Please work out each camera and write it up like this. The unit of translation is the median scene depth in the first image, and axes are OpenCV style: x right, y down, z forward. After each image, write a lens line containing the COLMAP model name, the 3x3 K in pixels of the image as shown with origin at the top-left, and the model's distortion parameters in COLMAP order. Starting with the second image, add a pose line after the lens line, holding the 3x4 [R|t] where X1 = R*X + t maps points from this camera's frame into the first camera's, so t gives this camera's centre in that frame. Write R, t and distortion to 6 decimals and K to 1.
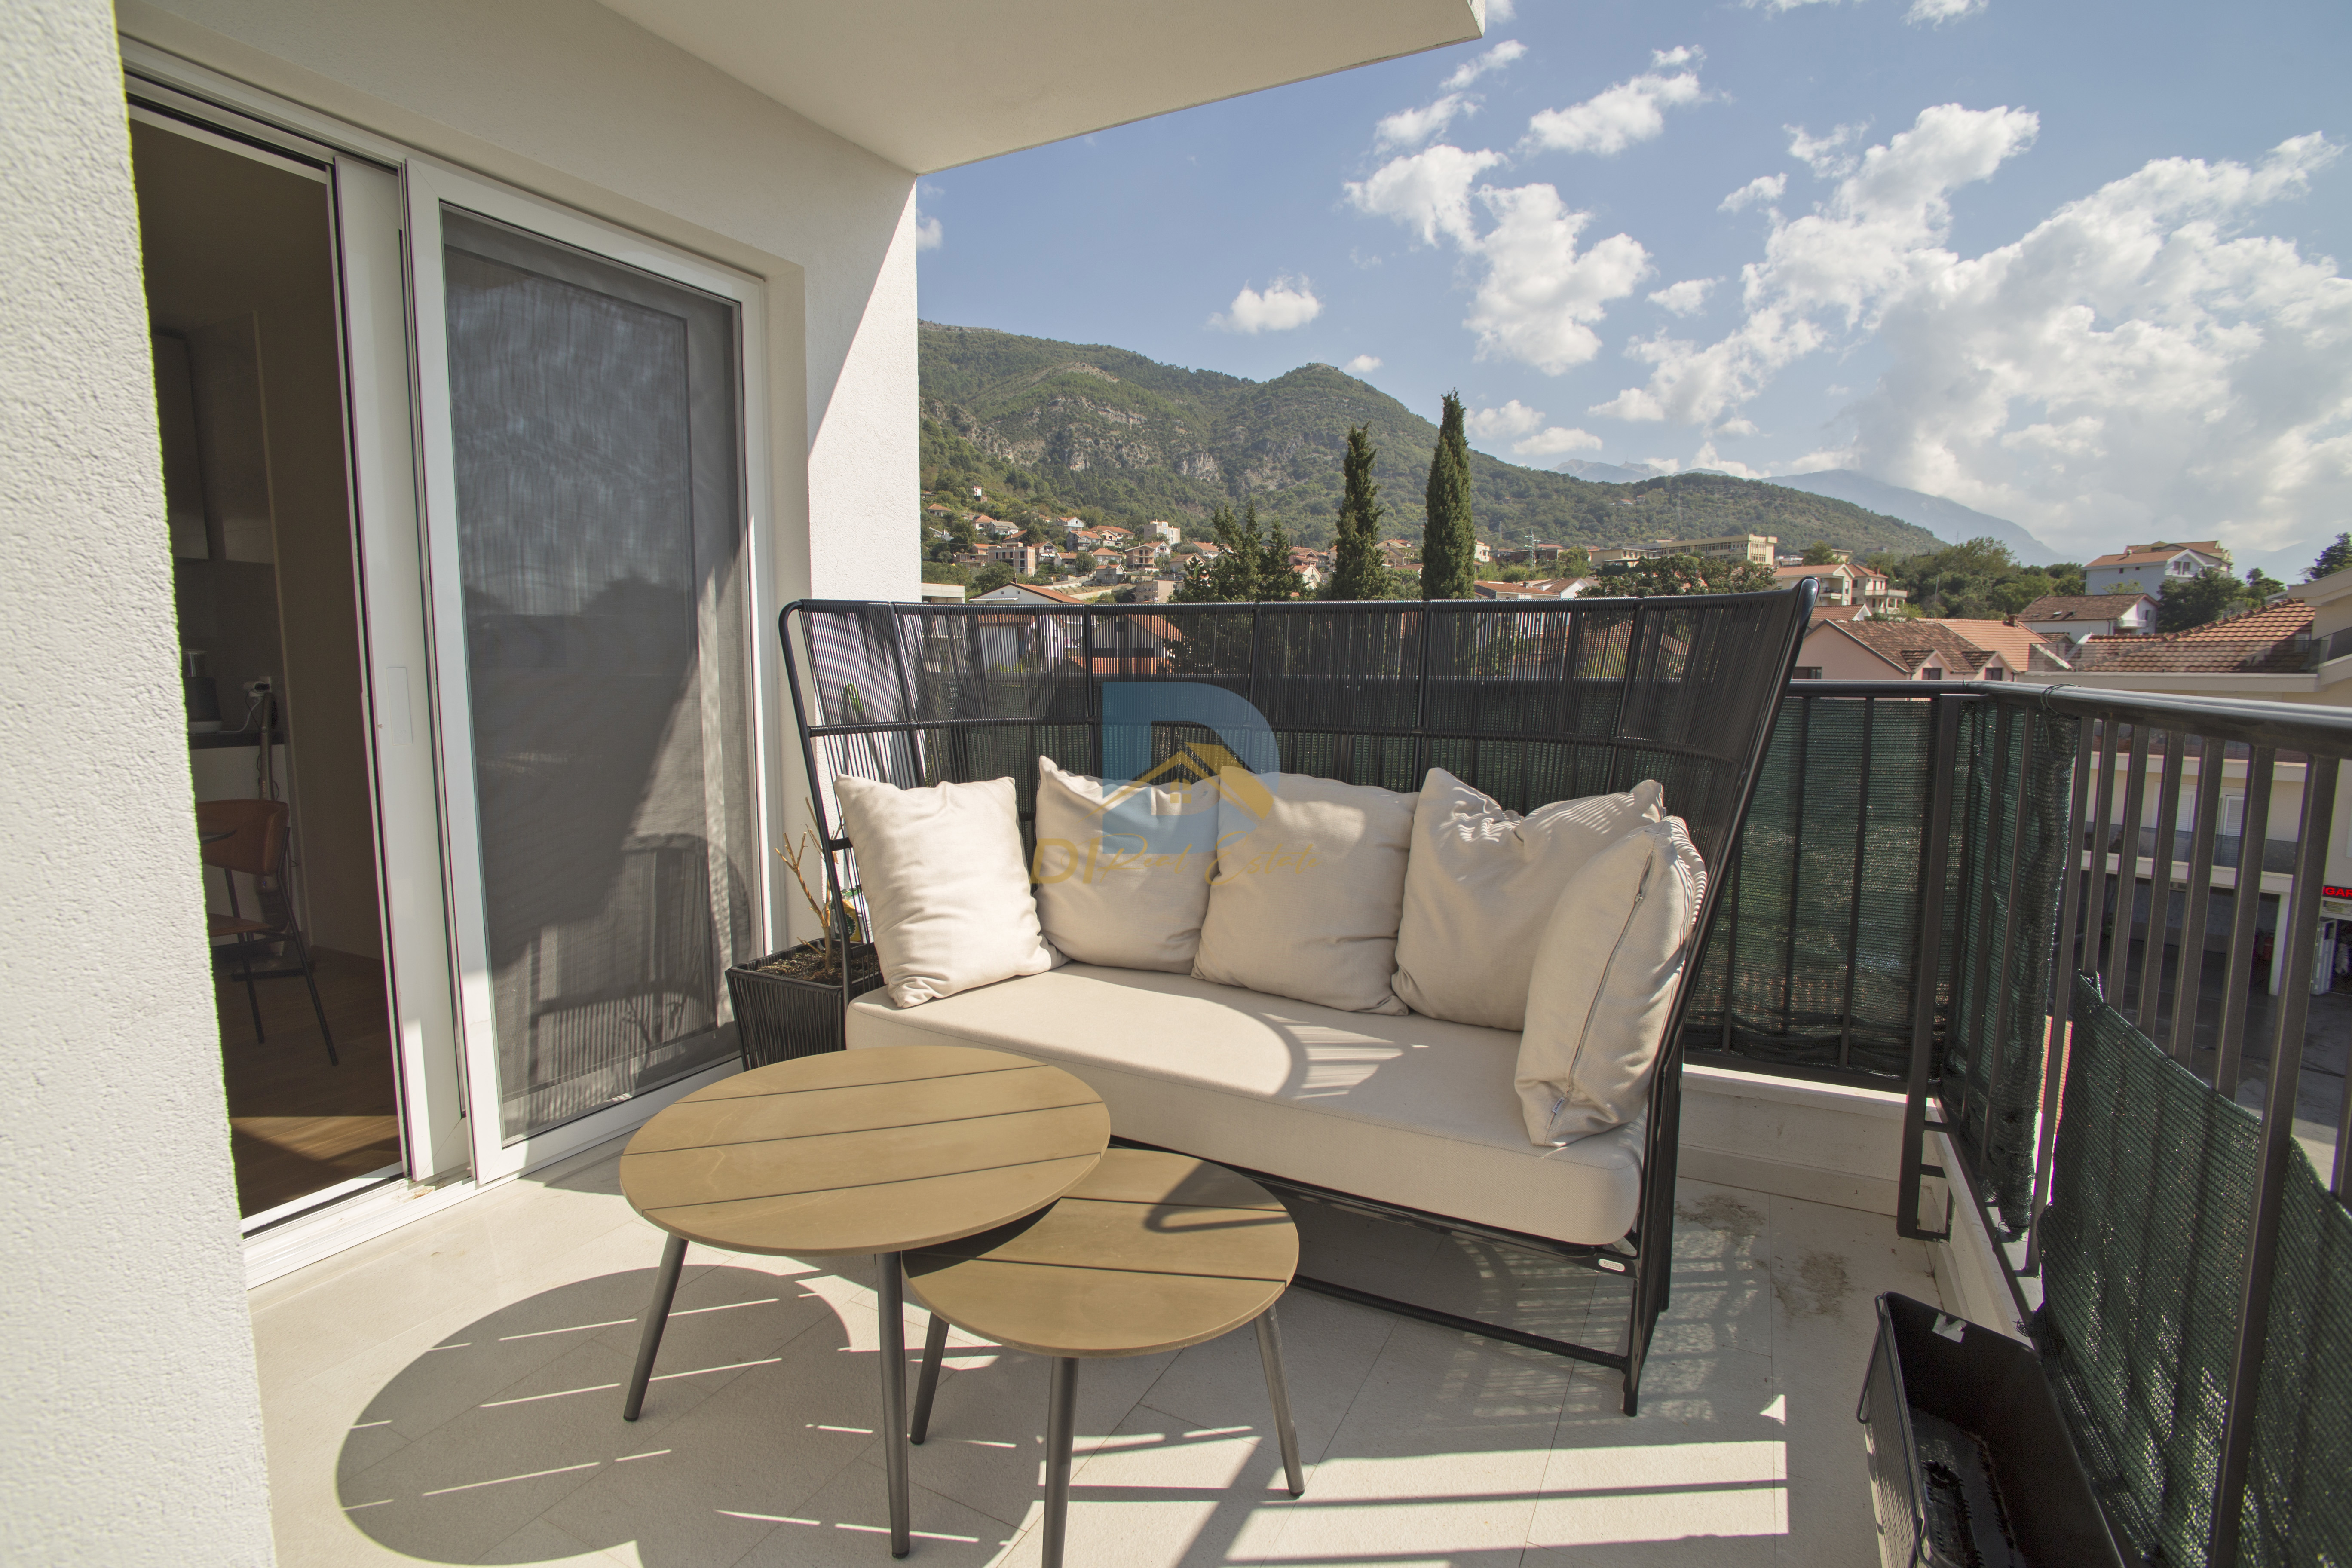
lens RADIAL K [[1141.6, 0, 1173.3], [0, 1141.6, 788.1], [0, 0, 1]] dist [-0.066824, 0.031619]
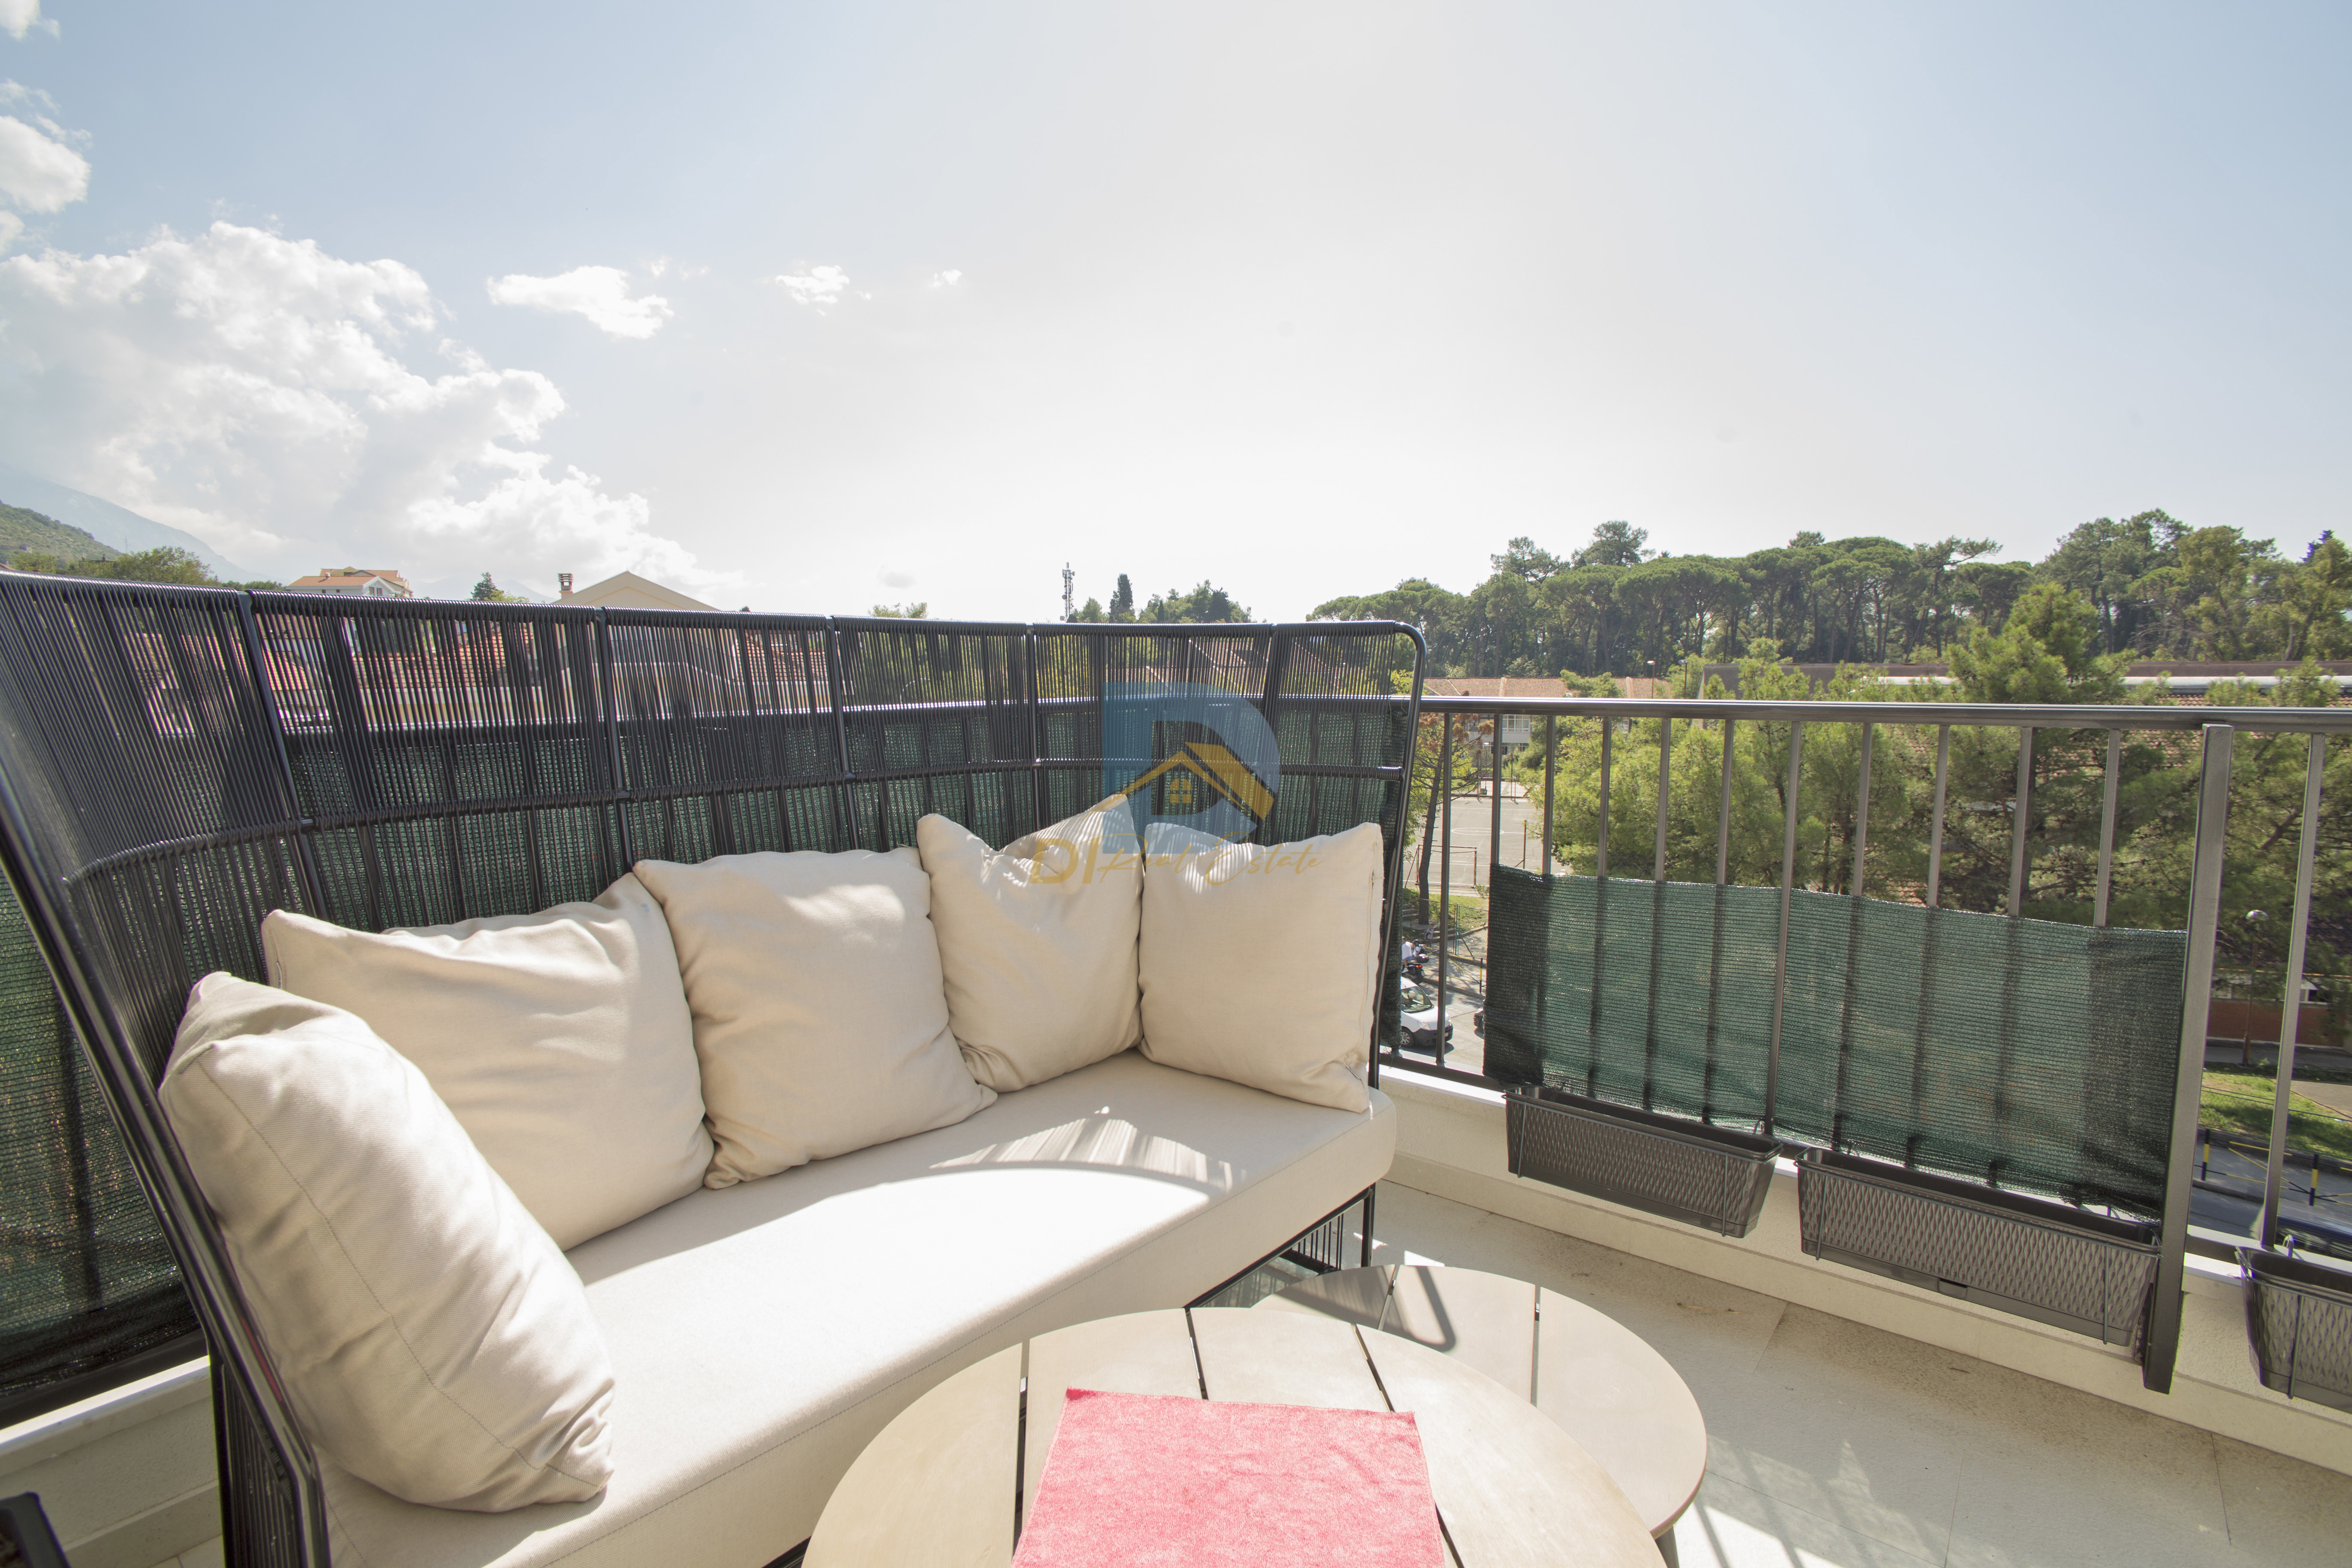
lens RADIAL K [[1141.6, 0, 1174.8], [0, 1141.6, 774.2], [0, 0, 1]] dist [-0.066824, 0.031619]
pose [[0.210042, -0.090112, 0.973531, -0.558374], [0.117932, 0.990808, 0.066267, -0.082098], [-0.970554, 0.100892, 0.218739, 0.633288]]
